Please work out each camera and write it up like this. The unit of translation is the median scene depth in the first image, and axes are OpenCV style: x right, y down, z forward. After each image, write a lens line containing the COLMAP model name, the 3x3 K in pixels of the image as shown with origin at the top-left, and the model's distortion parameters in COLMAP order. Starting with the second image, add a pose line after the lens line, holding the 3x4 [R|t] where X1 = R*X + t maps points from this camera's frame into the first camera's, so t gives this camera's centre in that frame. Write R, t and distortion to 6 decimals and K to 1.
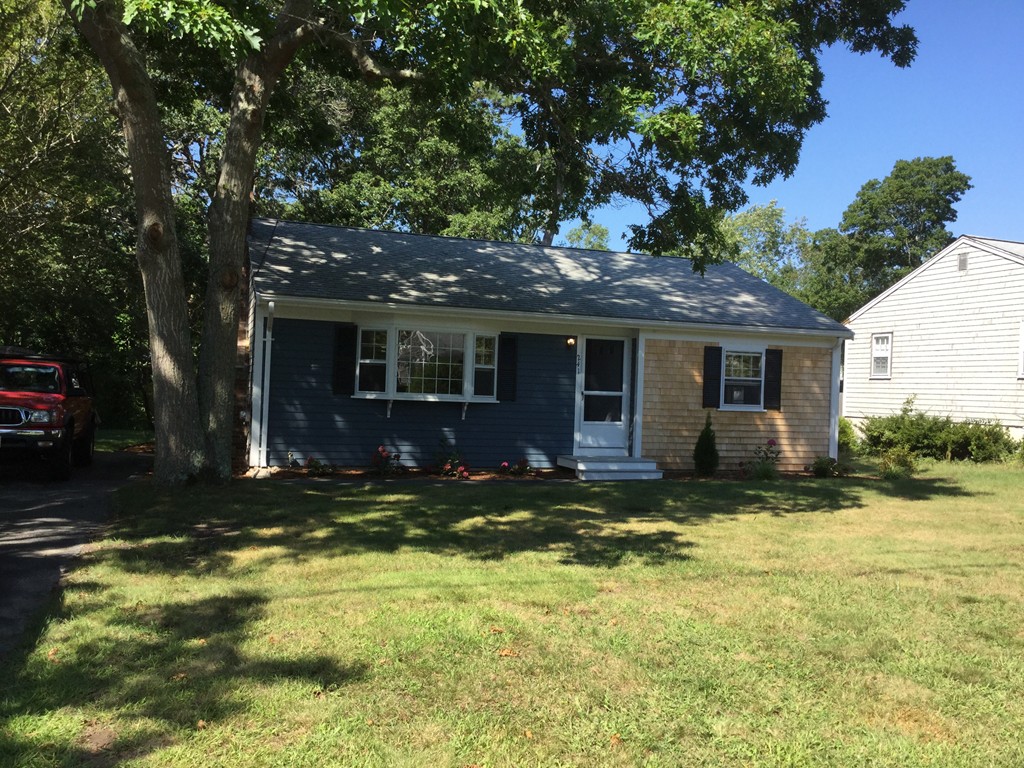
lens RADIAL K [[924.0, 0, 512.1], [0, 924.0, 384.0], [0, 0, 1]] dist [0.091858, -0.169425]
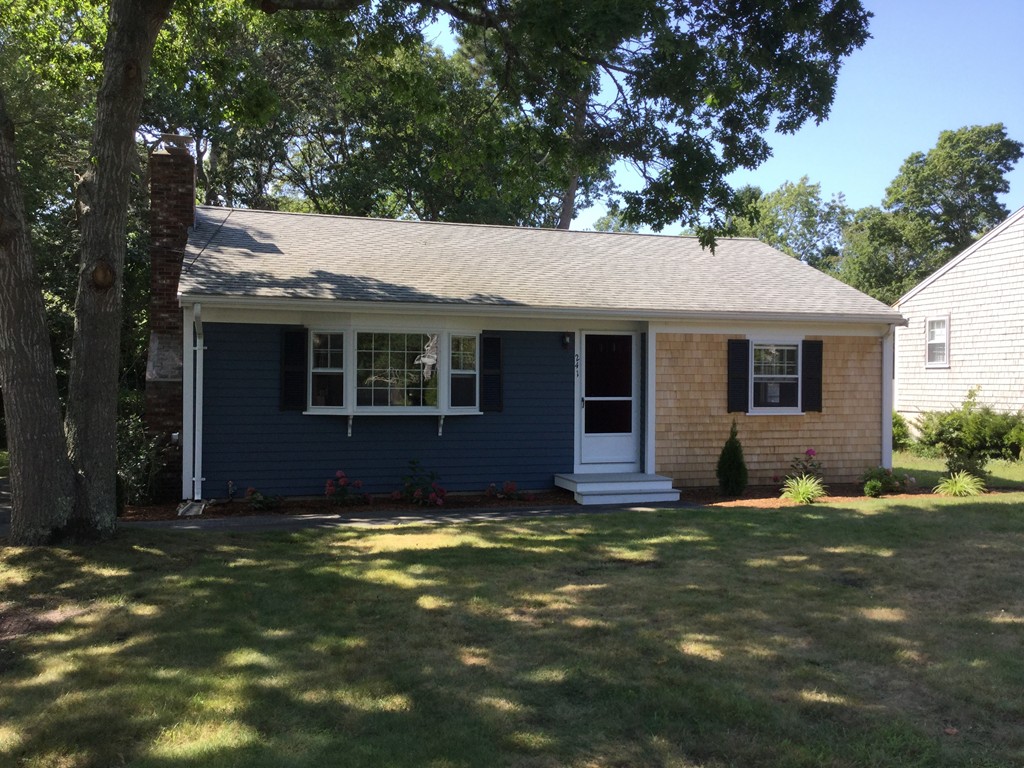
lens RADIAL K [[924.0, 0, 507.6], [0, 924.0, 386.0], [0, 0, 1]] dist [0.091858, -0.169425]
pose [[0.998484, -0.028684, -0.046977, 0.047612], [0.029092, 0.999545, 0.008014, -0.011405], [0.046725, -0.009368, 0.998864, 0.154040]]
